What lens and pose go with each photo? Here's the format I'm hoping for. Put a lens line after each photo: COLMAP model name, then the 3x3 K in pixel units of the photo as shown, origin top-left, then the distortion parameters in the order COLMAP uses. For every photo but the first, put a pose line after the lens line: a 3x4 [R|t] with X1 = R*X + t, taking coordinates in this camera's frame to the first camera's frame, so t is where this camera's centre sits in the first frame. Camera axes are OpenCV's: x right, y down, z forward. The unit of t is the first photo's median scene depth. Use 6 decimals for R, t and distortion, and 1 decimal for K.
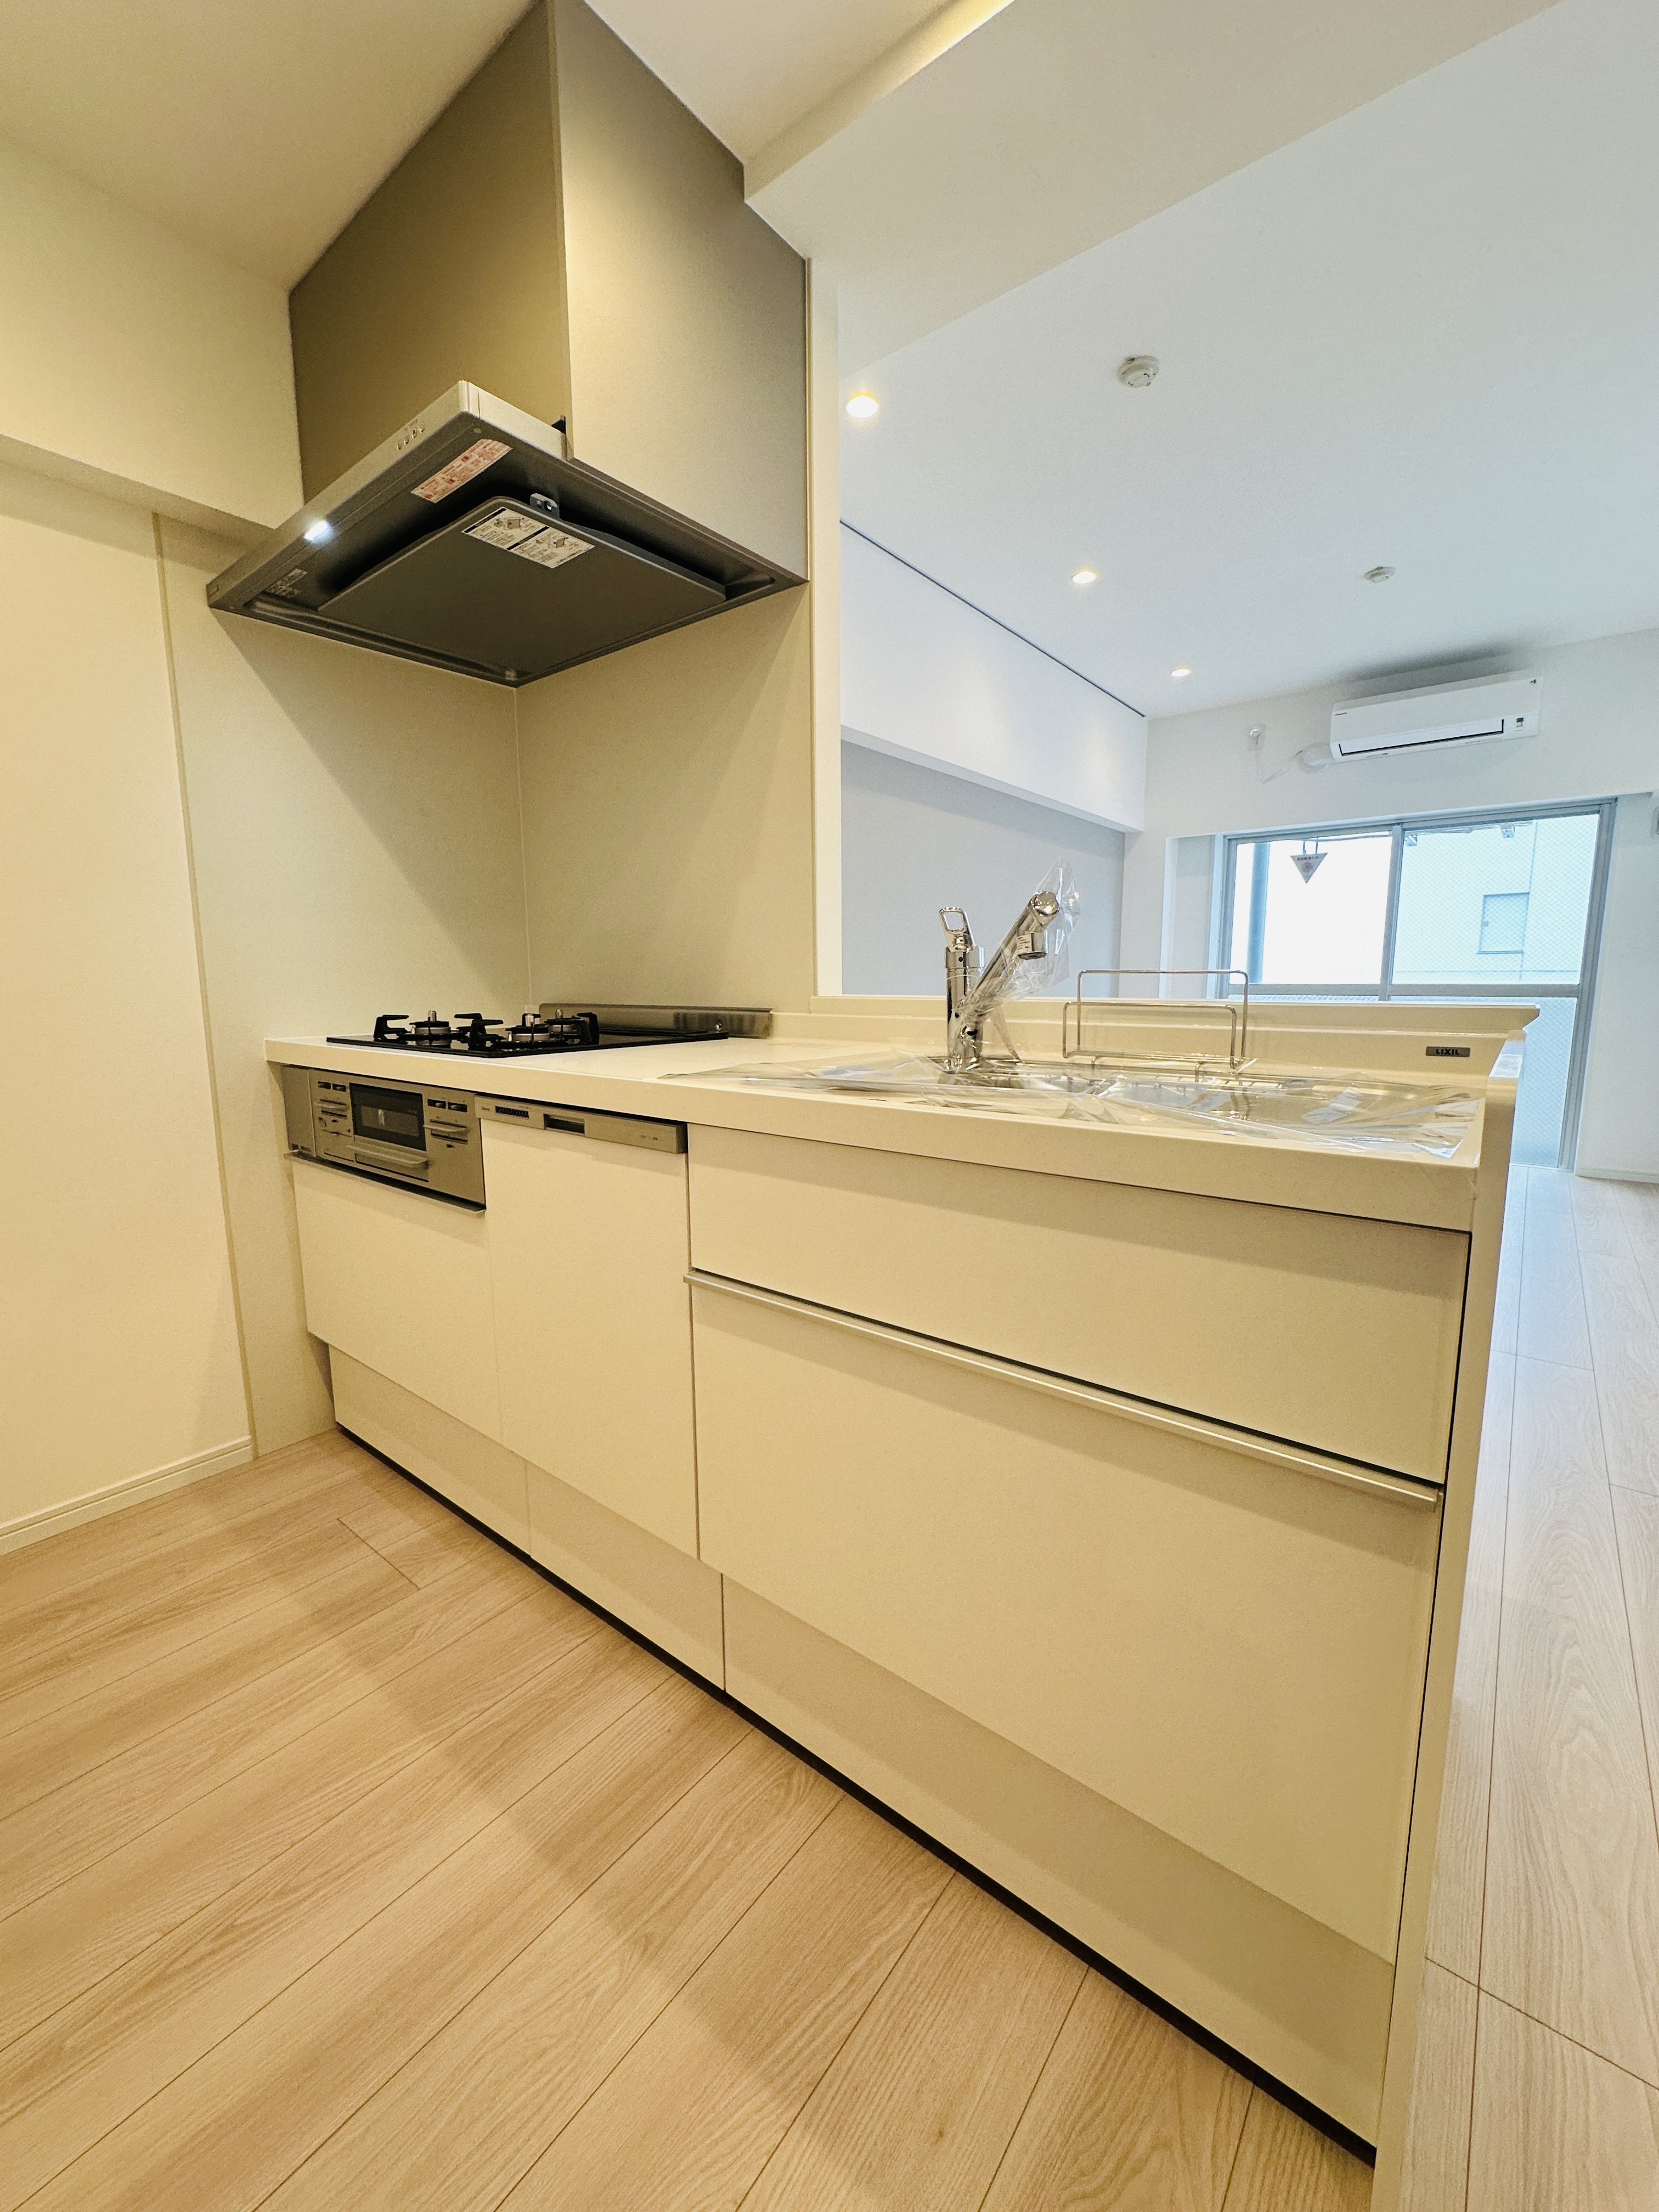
lens RADIAL K [[892.2, 0, 829.5], [0, 892.2, 1106.0], [0, 0, 1]] dist [-0.000956, 0.005405]
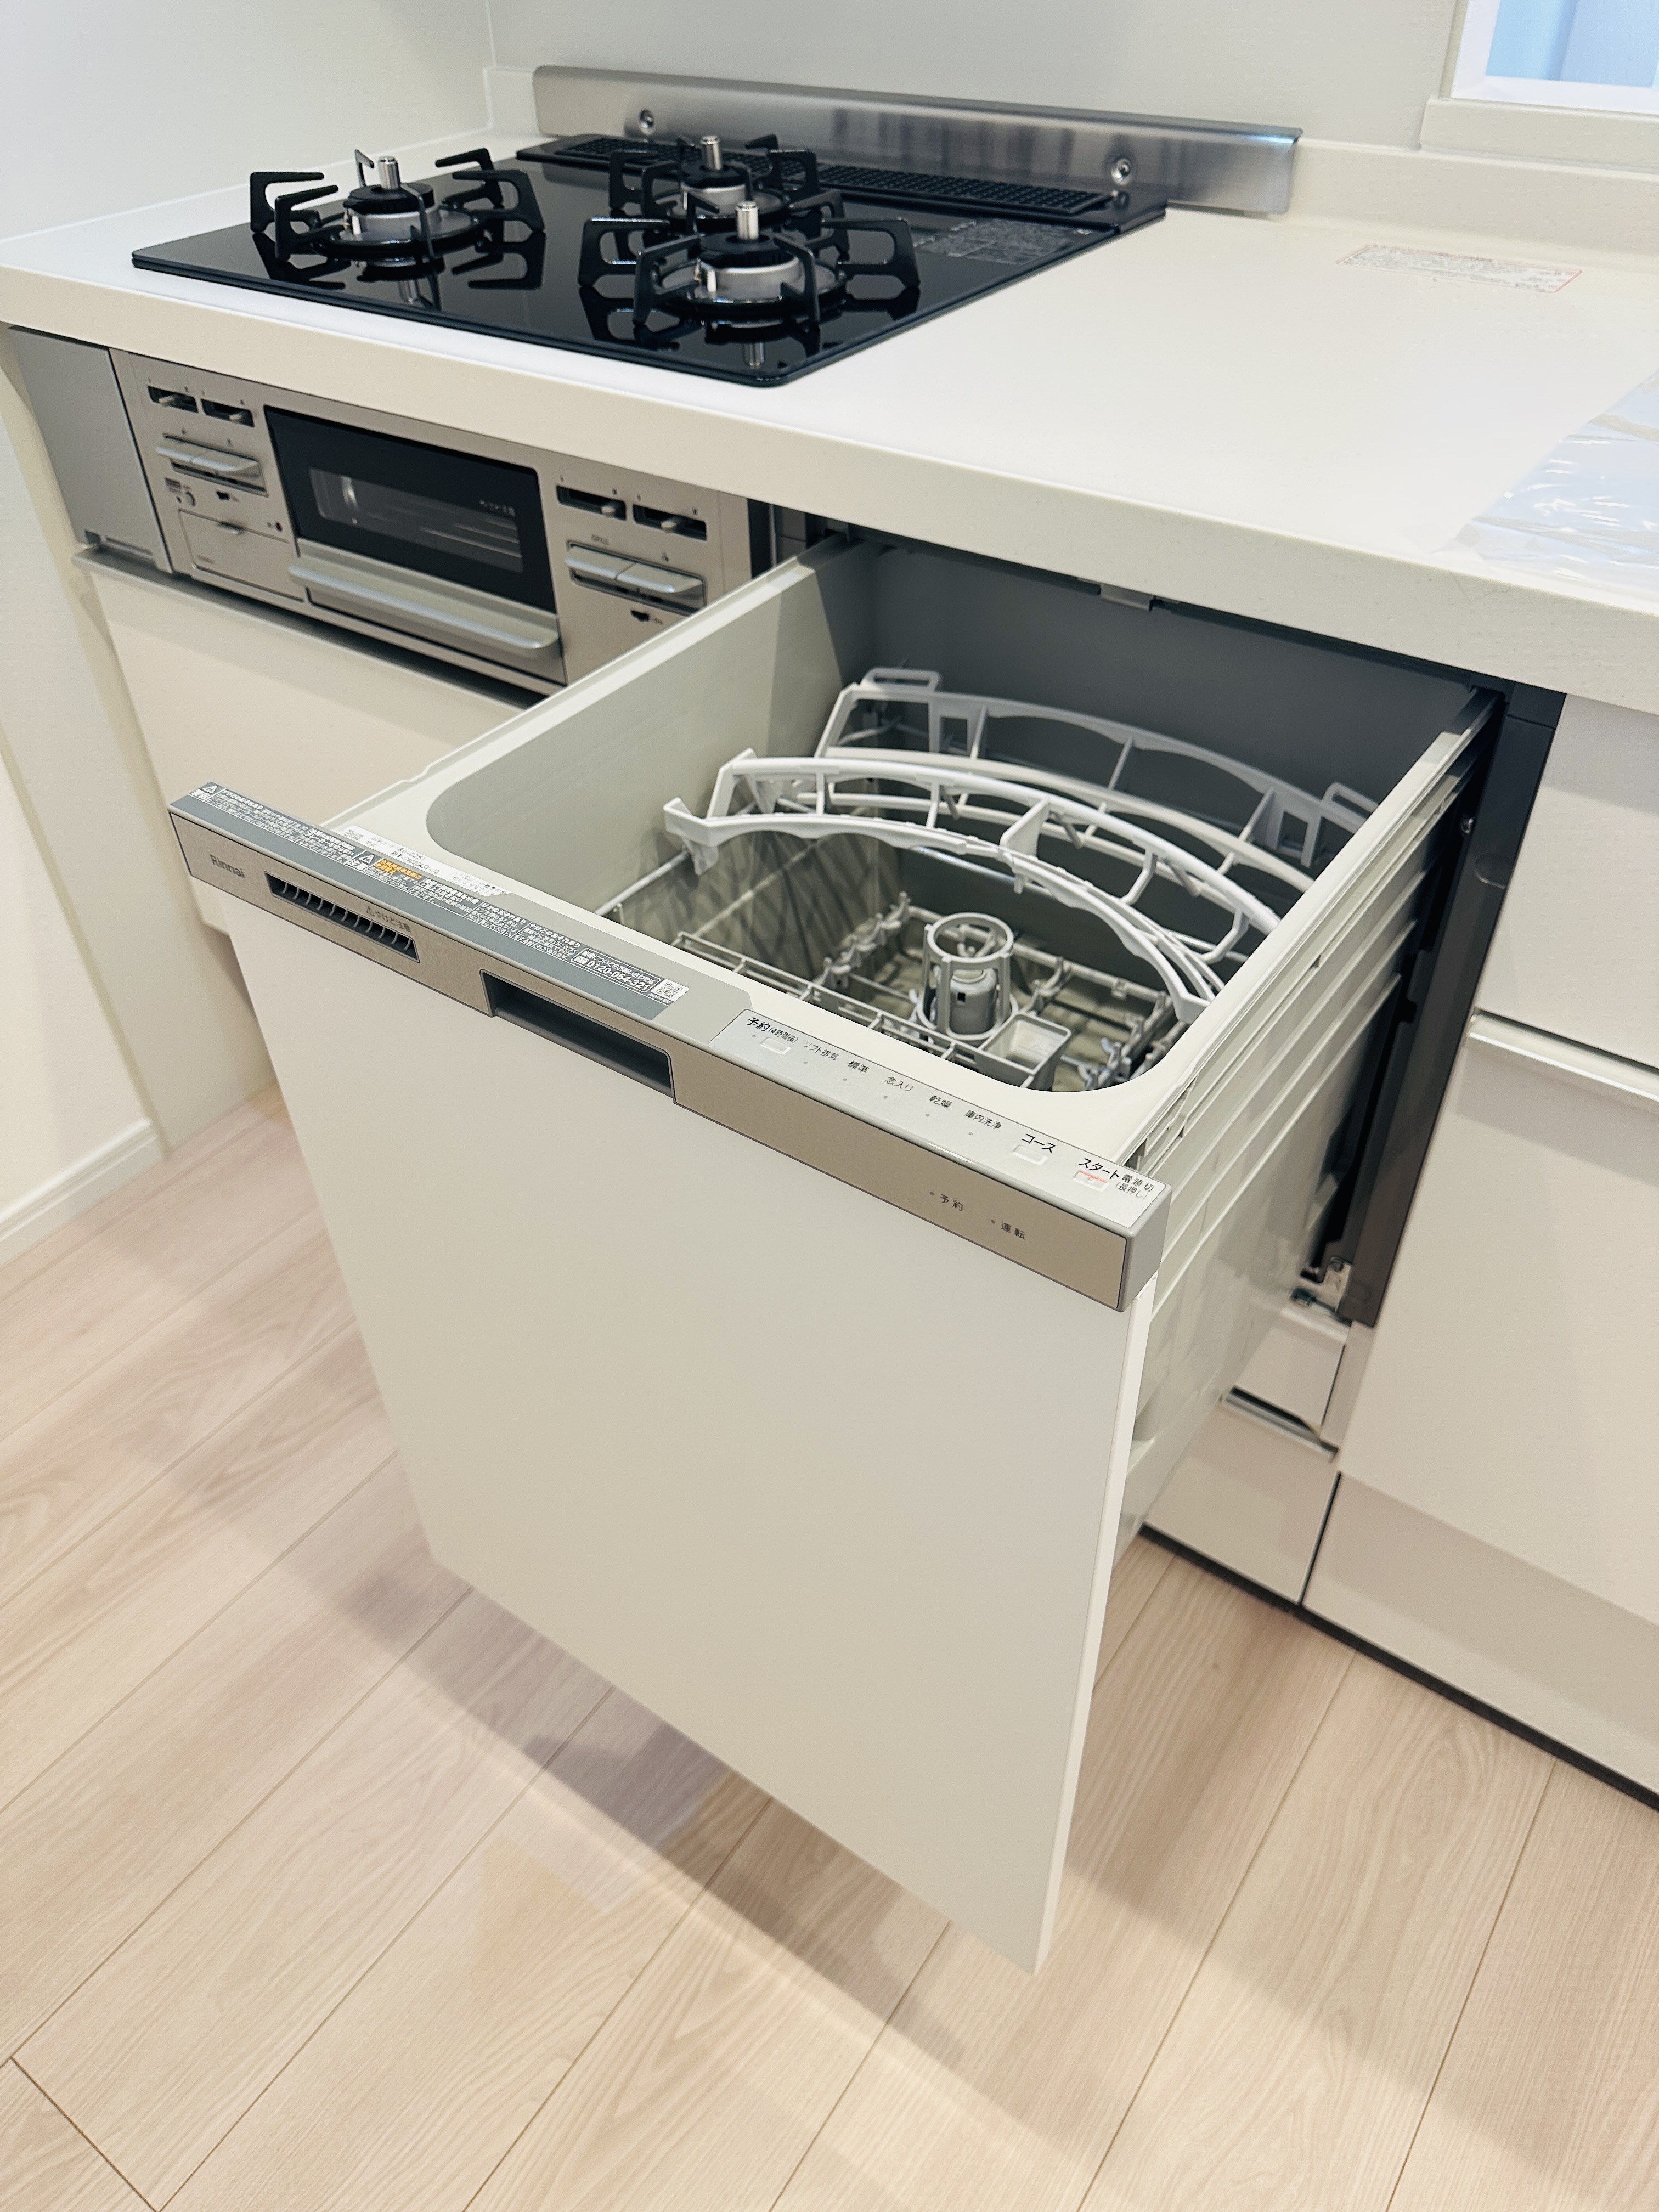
lens RADIAL K [[1583.8, 0, 829.5], [0, 1583.8, 1106.0], [0, 0, 1]] dist [-0.007792, -0.005913]
pose [[0.998044, -0.051239, 0.035817, -0.328941], [0.024439, 0.847106, 0.530862, -0.124949], [-0.057542, -0.528948, 0.846701, 0.239439]]
